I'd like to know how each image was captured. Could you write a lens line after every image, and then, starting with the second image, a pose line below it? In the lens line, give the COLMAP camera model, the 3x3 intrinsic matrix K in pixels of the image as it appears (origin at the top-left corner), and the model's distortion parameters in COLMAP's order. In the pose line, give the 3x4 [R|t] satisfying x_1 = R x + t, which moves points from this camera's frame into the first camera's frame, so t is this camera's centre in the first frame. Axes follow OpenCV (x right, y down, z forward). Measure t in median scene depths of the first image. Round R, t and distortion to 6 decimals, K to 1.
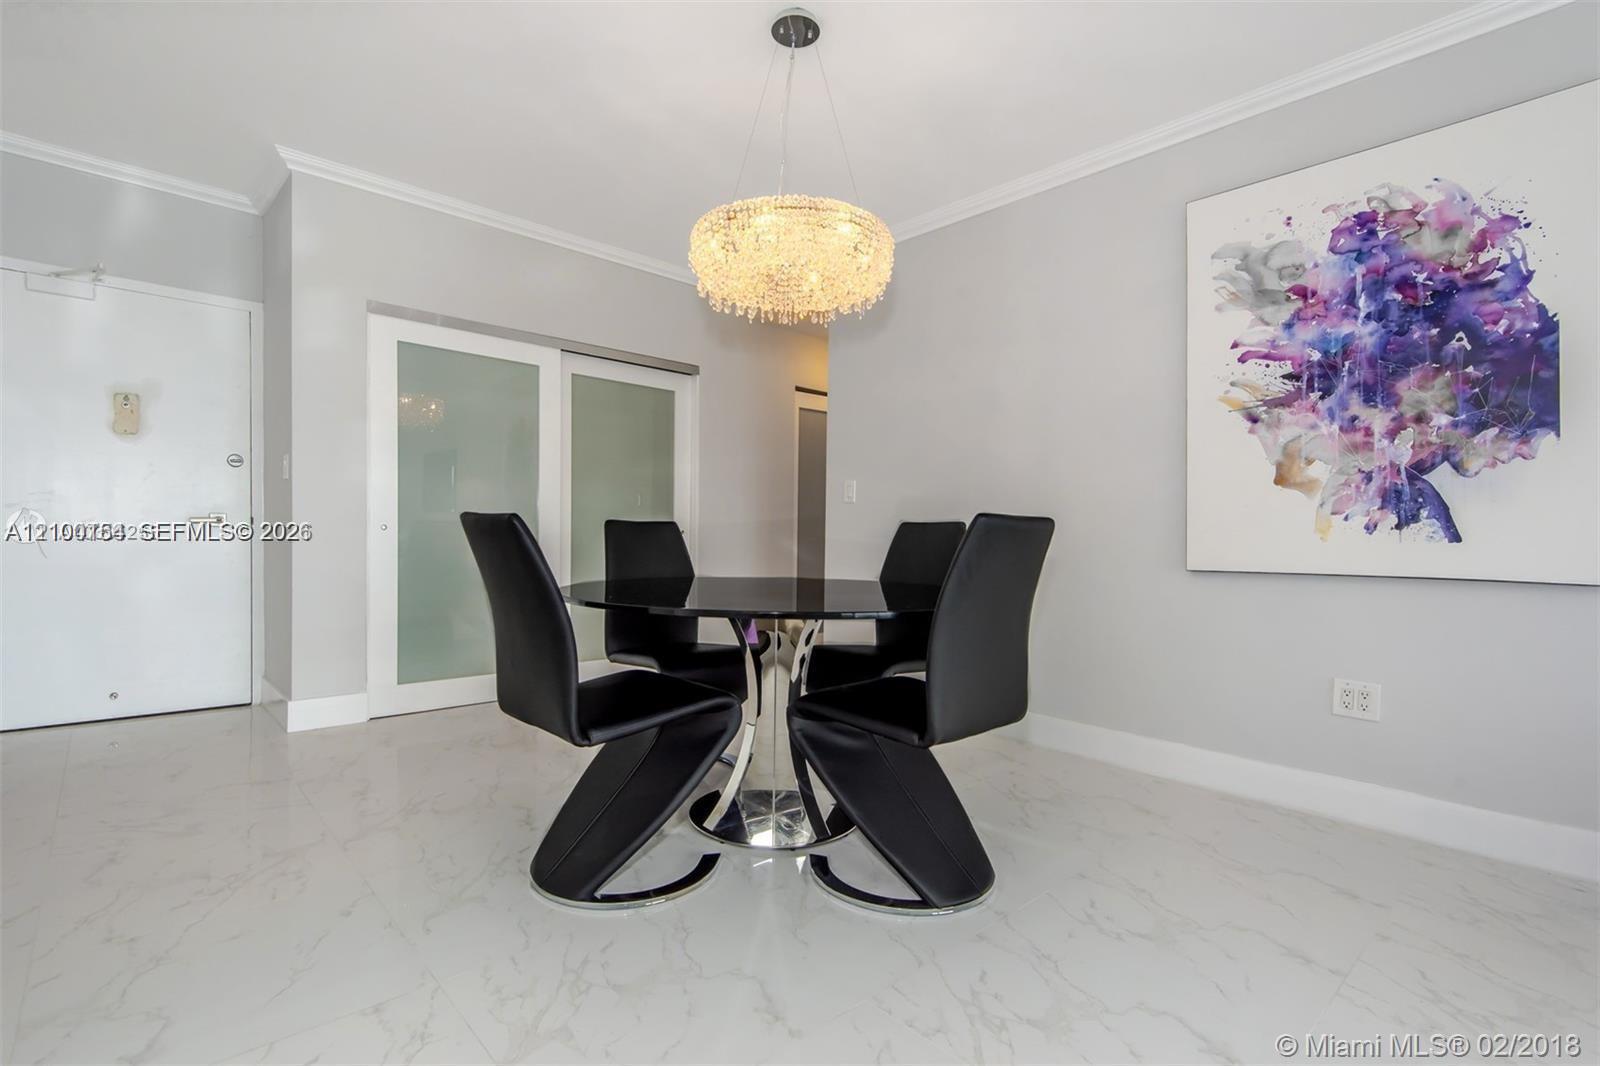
lens RADIAL K [[759.4, 0, 787.6], [0, 759.4, 556.0], [0, 0, 1]] dist [-0.001247, -0.001273]
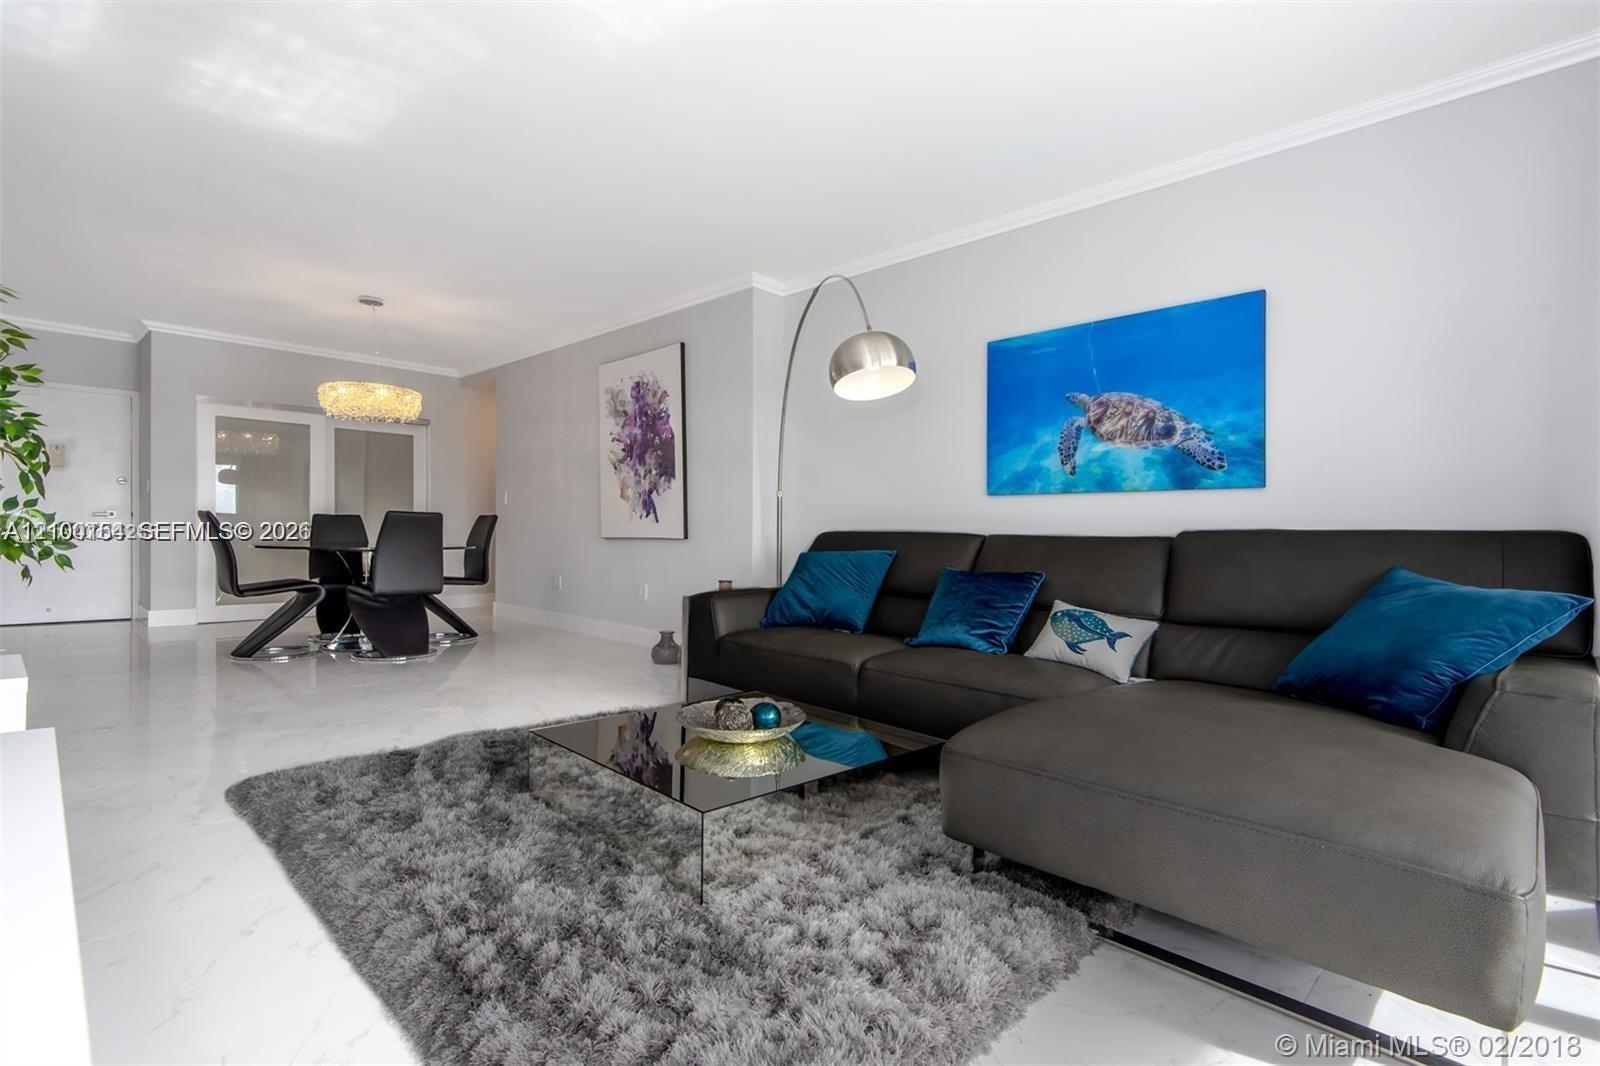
lens RADIAL K [[752.3, 0, 835.1], [0, 752.3, 539.2], [0, 0, 1]] dist [-0.001098, -0.001729]
pose [[0.995383, -0.000552, 0.095981, 1.130331], [0.002308, 0.999832, -0.018190, 0.073009], [-0.095955, 0.018327, 0.995217, -1.334220]]
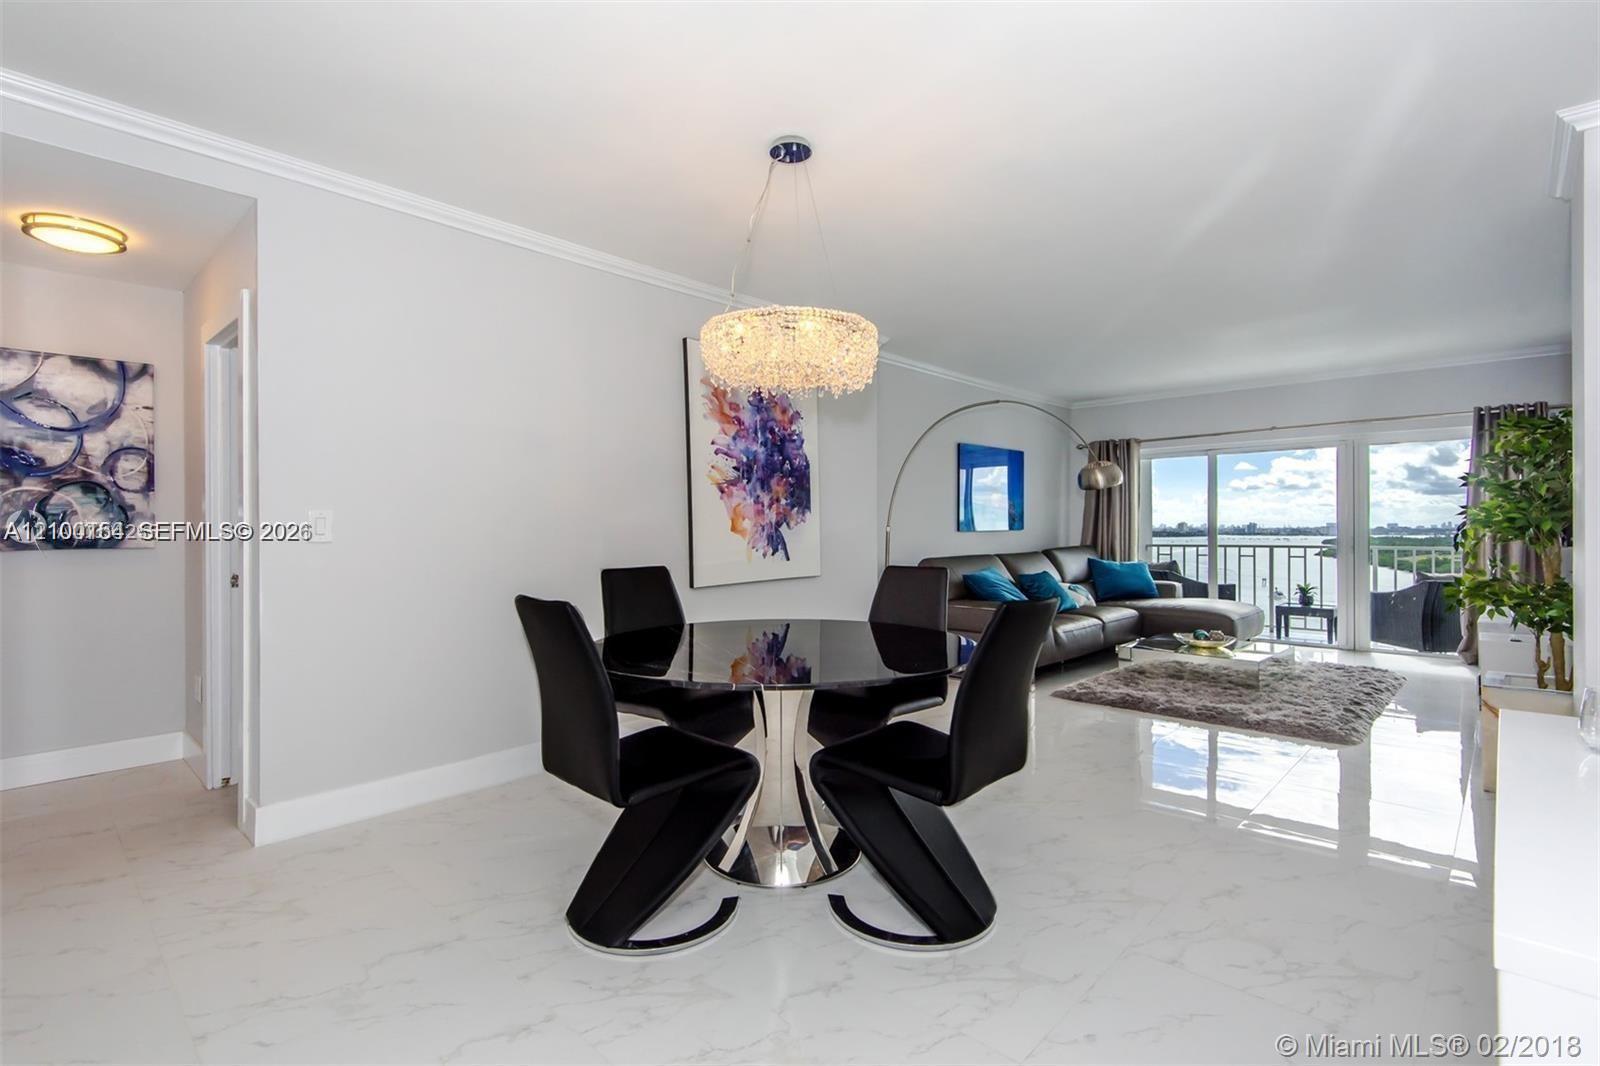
lens RADIAL K [[740.0, 0, 787.0], [0, 740.0, 532.2], [0, 0, 1]] dist [0.013968, -0.000817]
pose [[-0.059359, -0.019354, 0.998049, -1.068947], [0.037054, 0.999080, 0.021578, -0.131250], [-0.997549, 0.038263, -0.058587, 1.042230]]
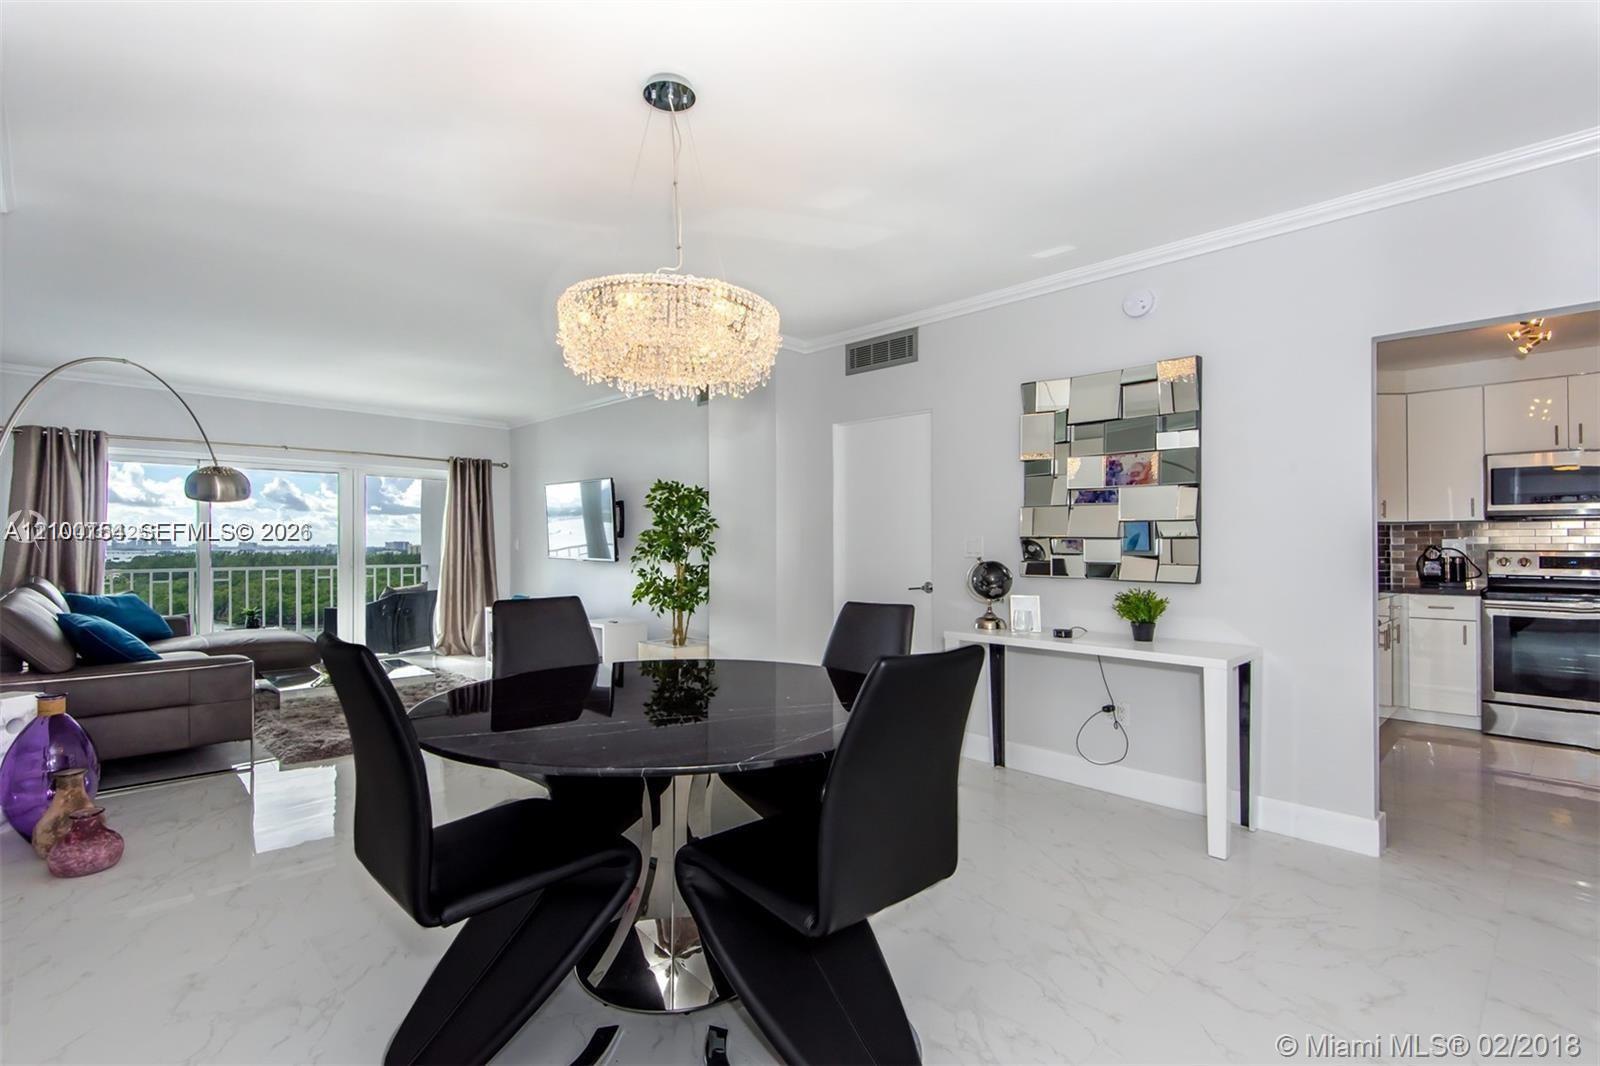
lens RADIAL K [[740.0, 0, 787.0], [0, 740.0, 532.2], [0, 0, 1]] dist [0.013968, -0.000817]
pose [[-0.999870, -0.011616, -0.011227, -0.141715], [-0.011826, 0.999753, 0.018795, -0.158344], [0.011006, 0.018926, -0.999760, 1.824598]]
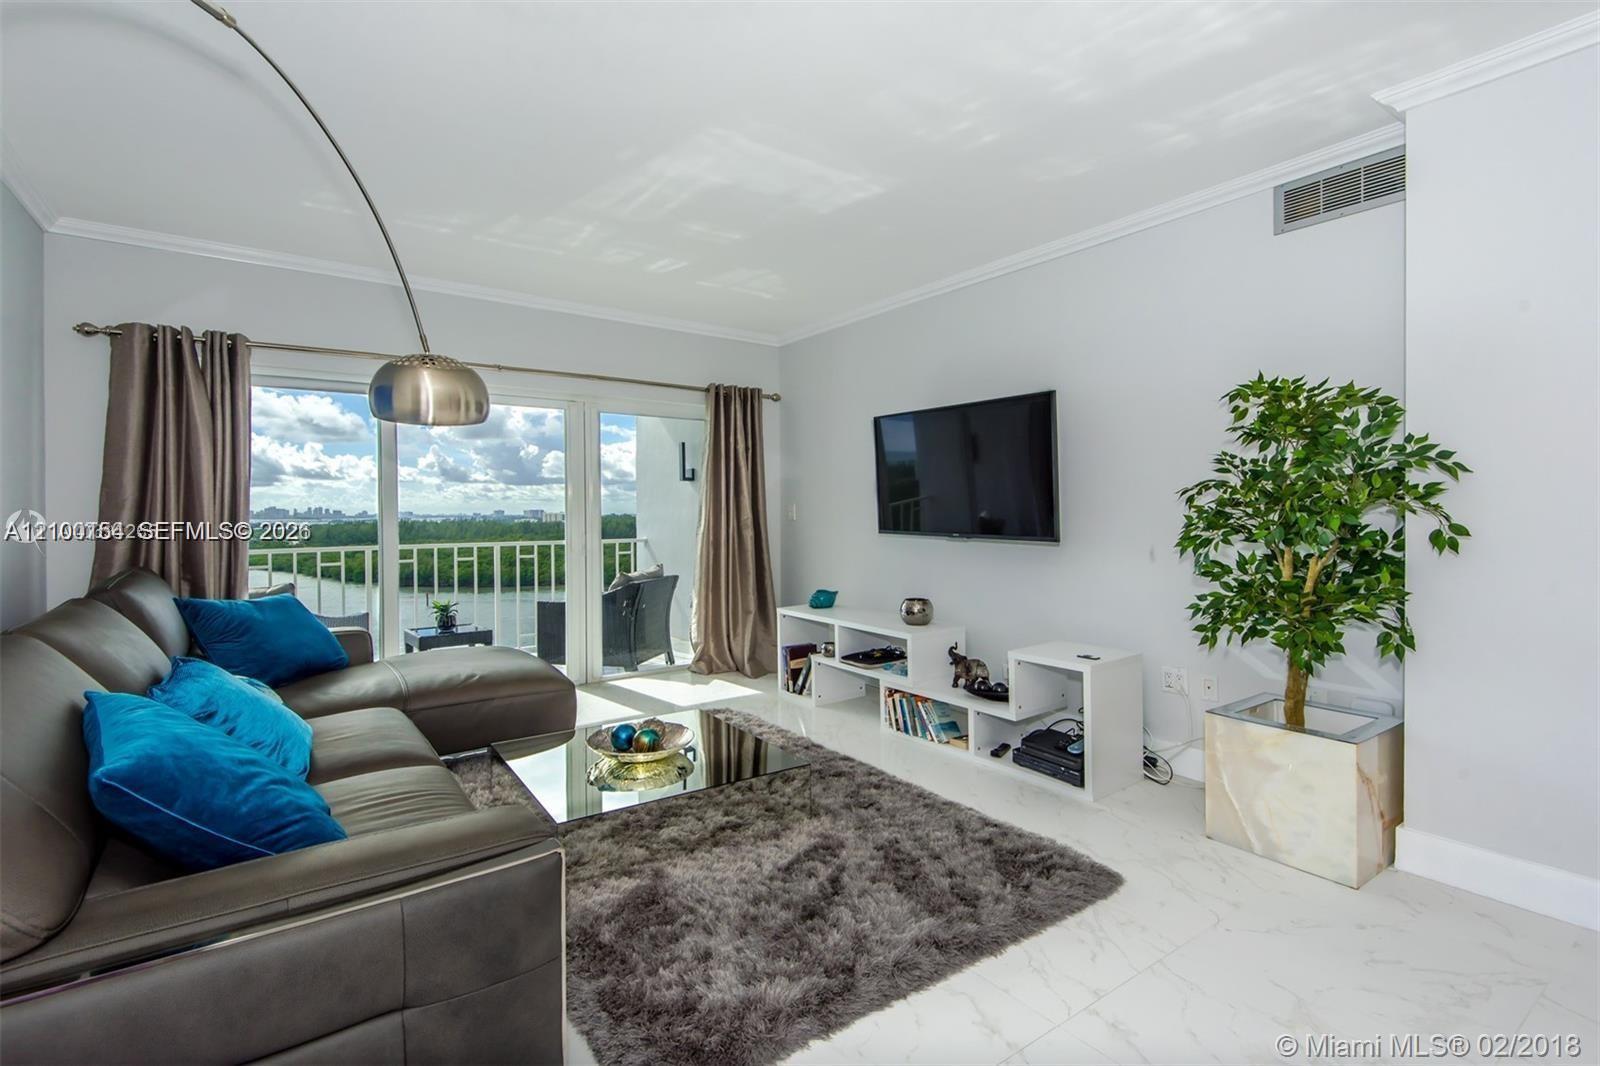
lens RADIAL K [[745.8, 0, 807.4], [0, 745.8, 517.3], [0, 0, 1]] dist [0.040178, -0.021633]
pose [[-0.992198, -0.007881, 0.124419, 0.712357], [-0.002397, 0.999021, 0.044164, -0.113087], [-0.124646, 0.043521, -0.991246, 0.772536]]
